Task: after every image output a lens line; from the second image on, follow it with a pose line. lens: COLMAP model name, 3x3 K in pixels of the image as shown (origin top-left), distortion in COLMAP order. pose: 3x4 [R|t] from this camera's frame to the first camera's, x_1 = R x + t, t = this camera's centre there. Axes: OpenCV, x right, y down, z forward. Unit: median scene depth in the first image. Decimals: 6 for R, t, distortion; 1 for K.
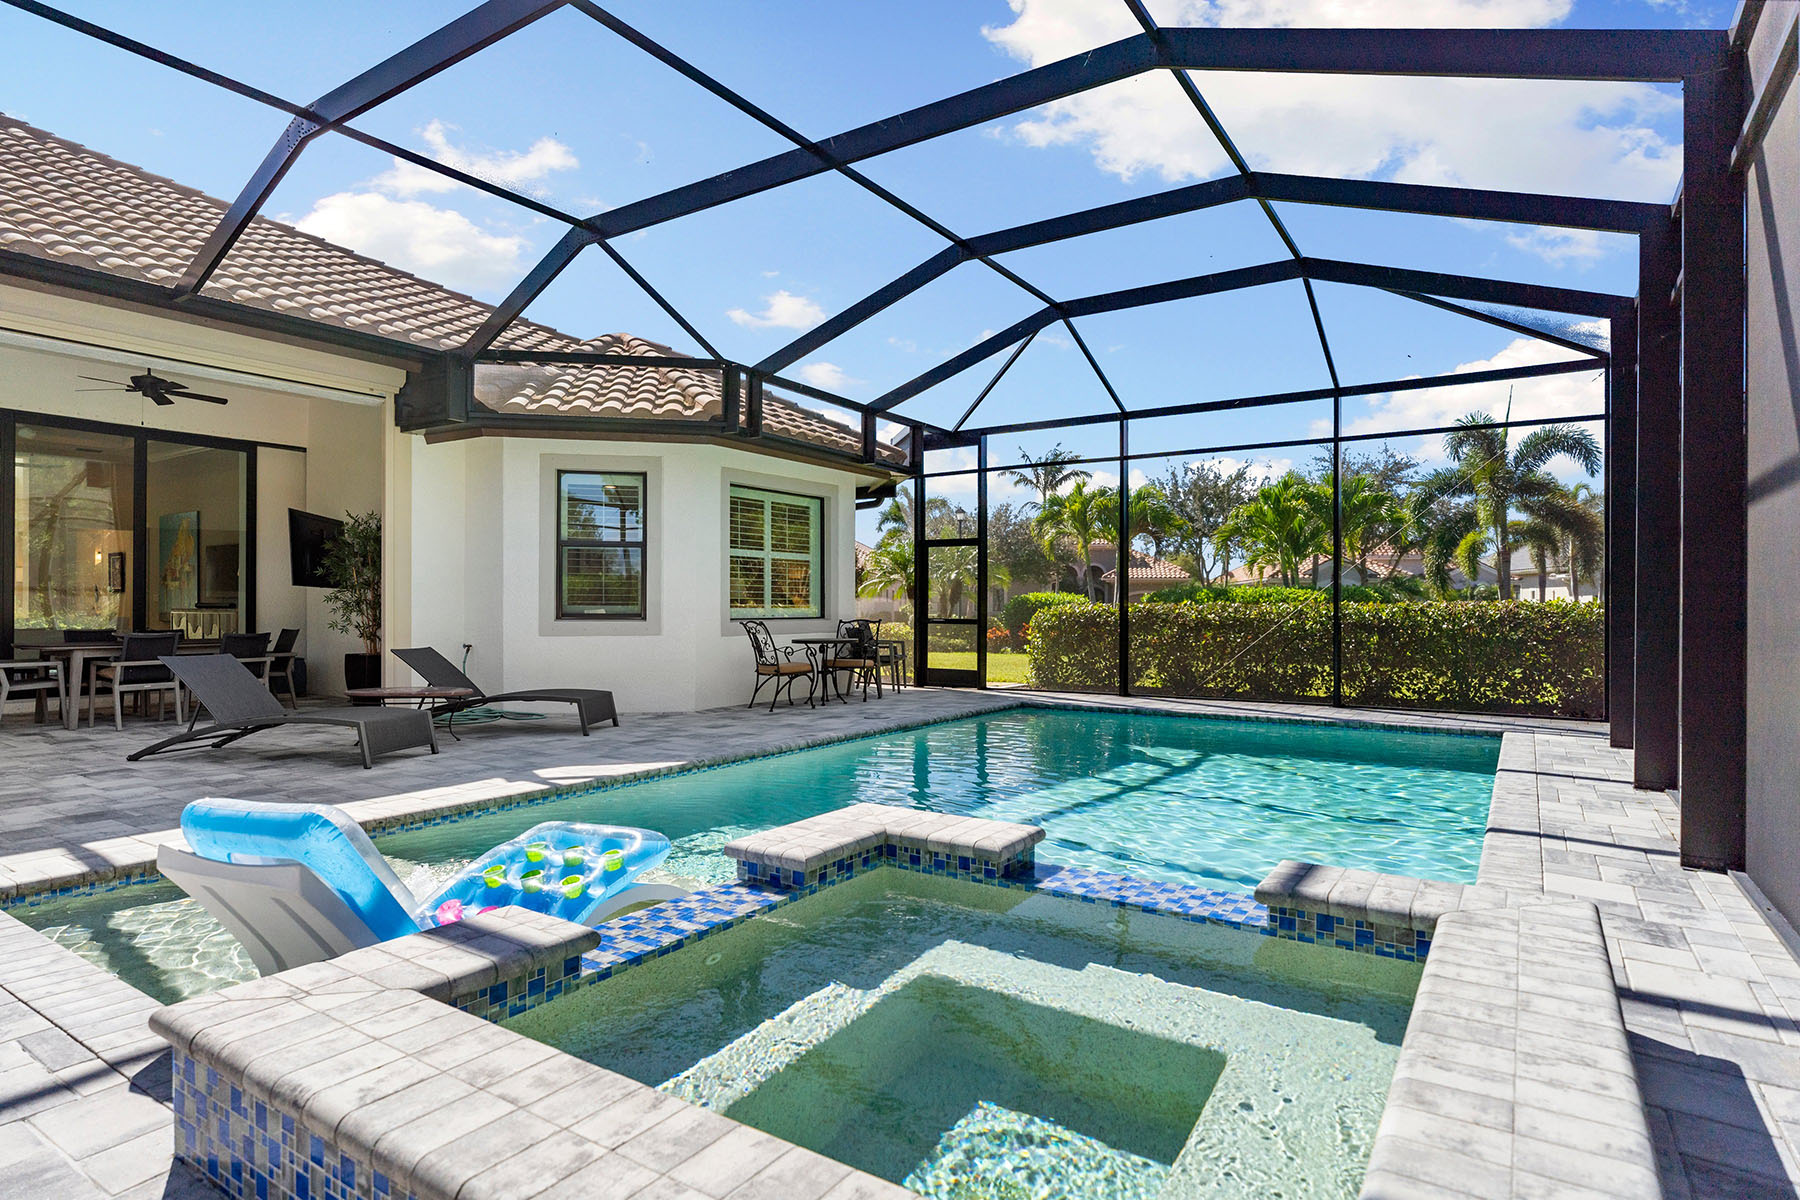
lens RADIAL K [[963.1, 0, 900.0], [0, 963.1, 600.0], [0, 0, 1]] dist [-0.001110, -0.000146]
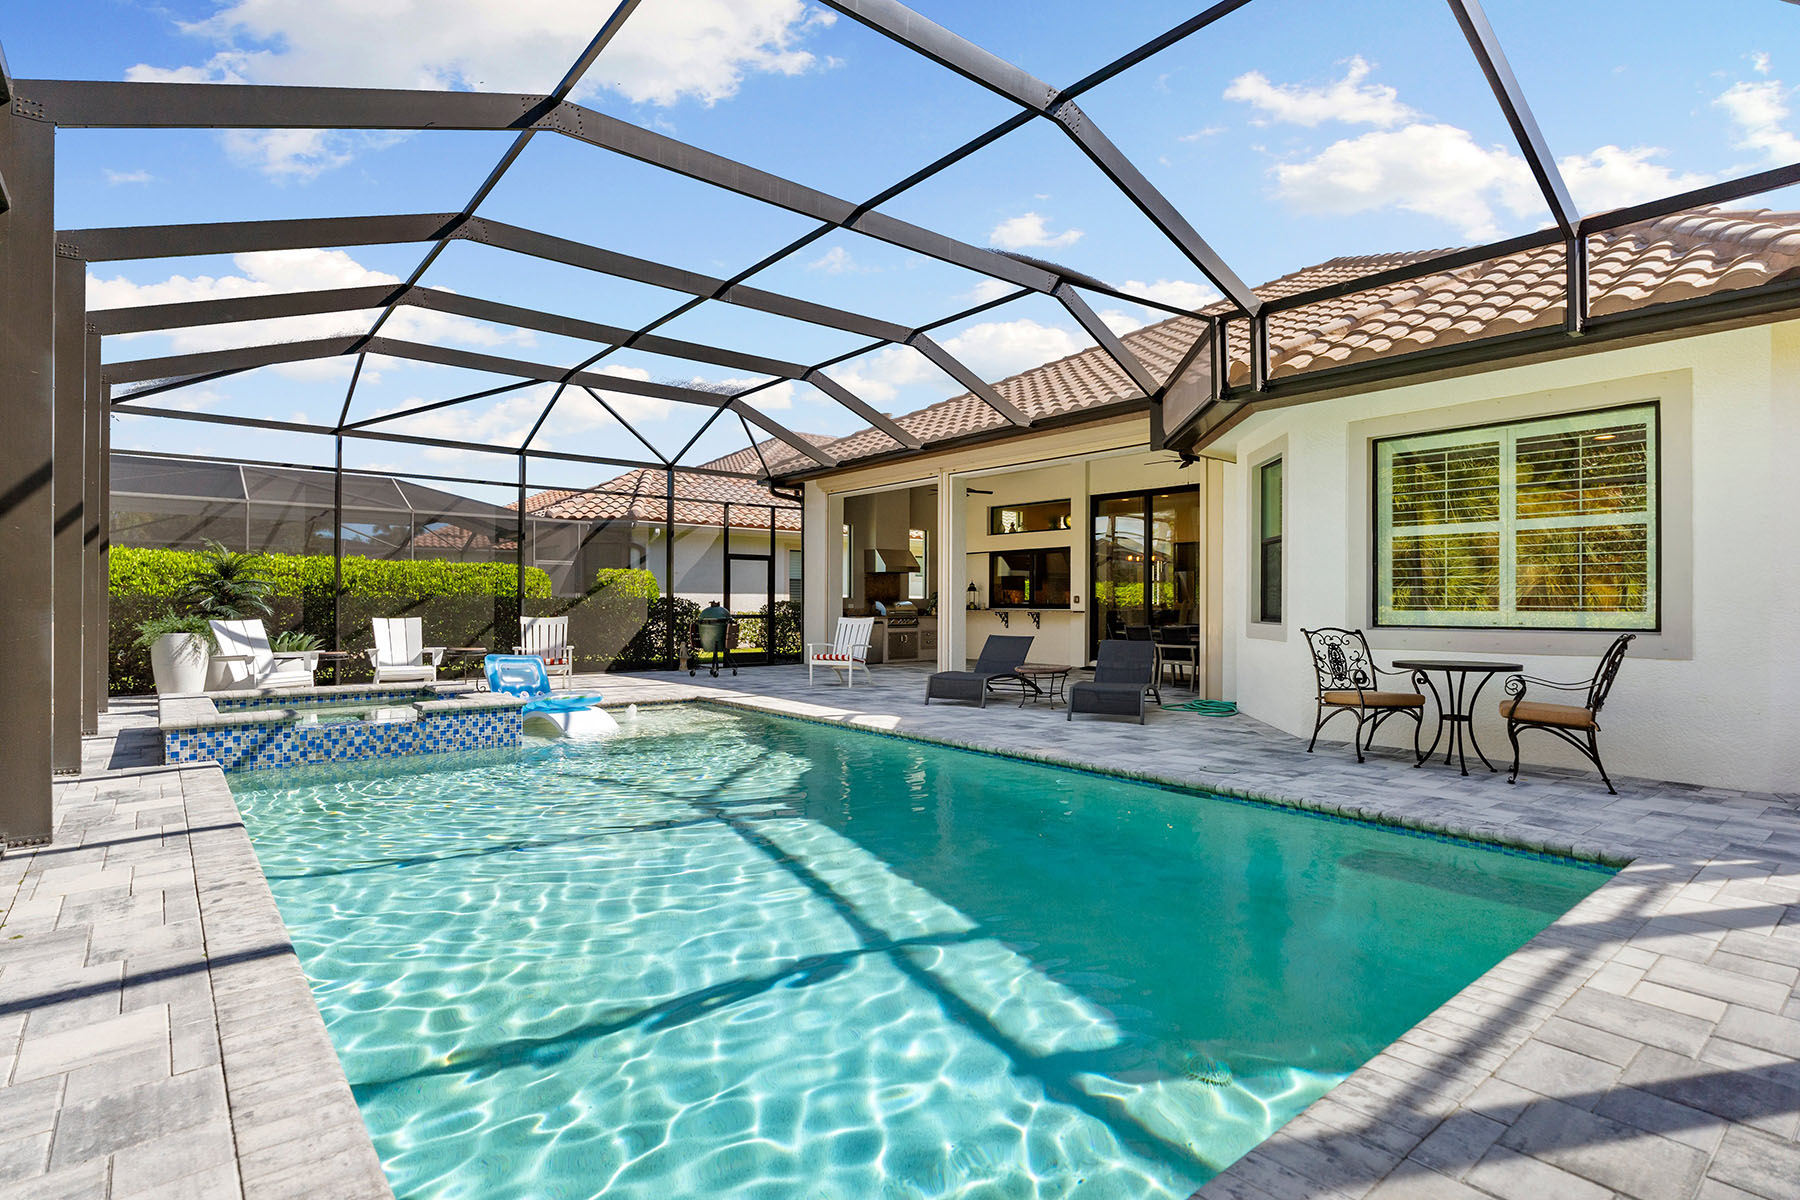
lens RADIAL K [[920.2, 0, 900.0], [0, 920.2, 600.0], [0, 0, 1]] dist [0.031060, 0.000125]
pose [[-0.275404, -0.003738, -0.961321, 0.599093], [0.008035, 0.999949, -0.006190, 0.002568], [0.961295, -0.009429, -0.275360, 0.846896]]
